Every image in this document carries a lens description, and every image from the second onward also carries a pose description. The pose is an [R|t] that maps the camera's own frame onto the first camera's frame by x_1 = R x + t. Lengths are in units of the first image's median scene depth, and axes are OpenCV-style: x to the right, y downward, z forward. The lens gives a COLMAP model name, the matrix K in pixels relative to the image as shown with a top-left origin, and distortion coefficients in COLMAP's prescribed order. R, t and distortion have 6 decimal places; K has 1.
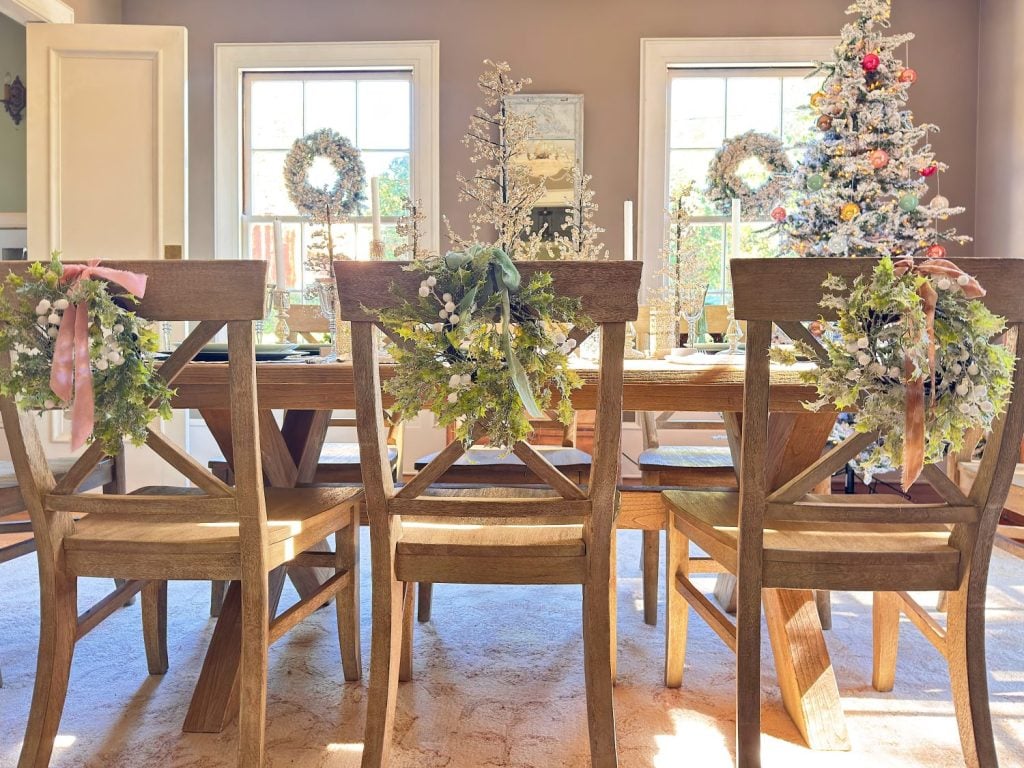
lens RADIAL K [[754.0, 0, 513.7], [0, 754.0, 366.6], [0, 0, 1]] dist [0.043187, -0.068709]
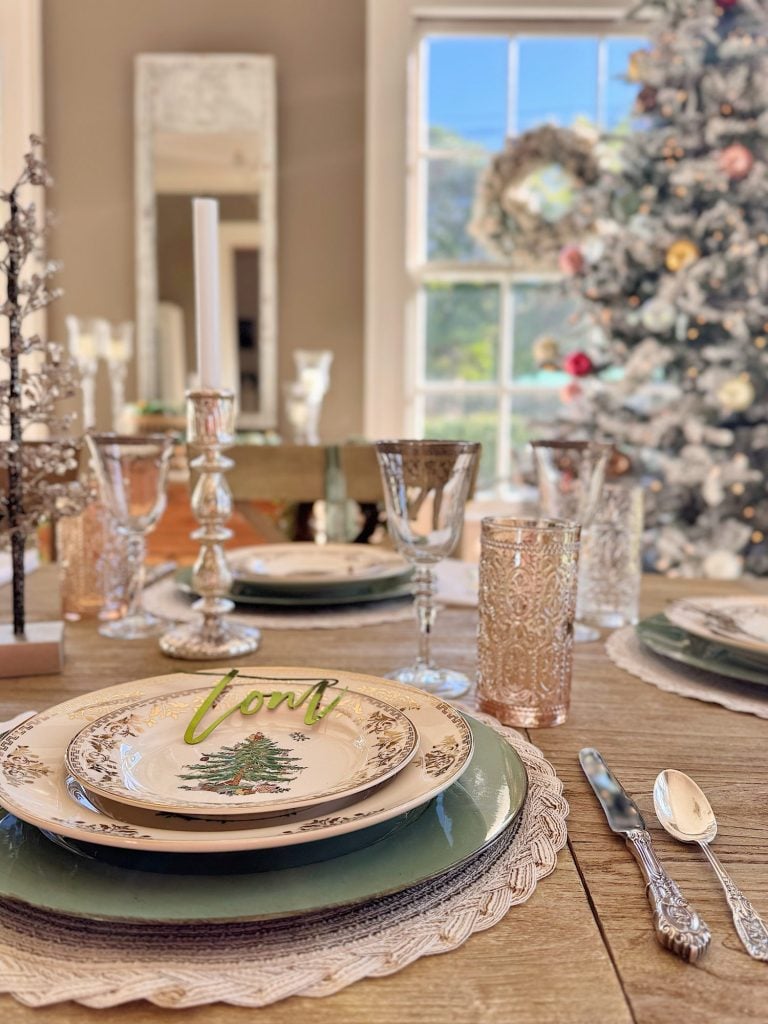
lens RADIAL K [[879.8, 0, 384.0], [0, 879.8, 512.0], [0, 0, 1]] dist [-0.032829, -0.002786]
pose [[0.999870, 0.005947, 0.015014, 0.207098], [-0.007003, 0.997430, 0.071300, -0.057779], [-0.014551, -0.071396, 0.997342, 0.334233]]
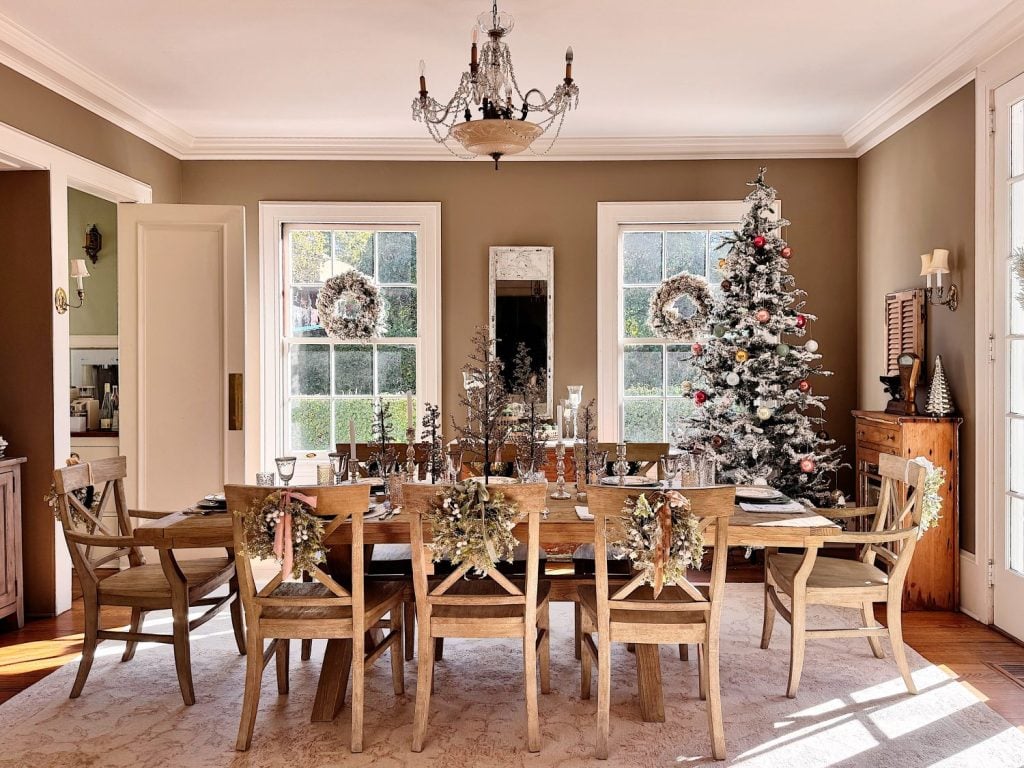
lens RADIAL K [[820.0, 0, 535.1], [0, 820.0, 368.0], [0, 0, 1]] dist [0.119008, -0.226824]
pose [[0.999628, -0.008942, 0.025771, 0.028392], [0.009566, 0.999661, -0.024220, -0.145271], [-0.025545, 0.024457, 0.999374, -0.474141]]
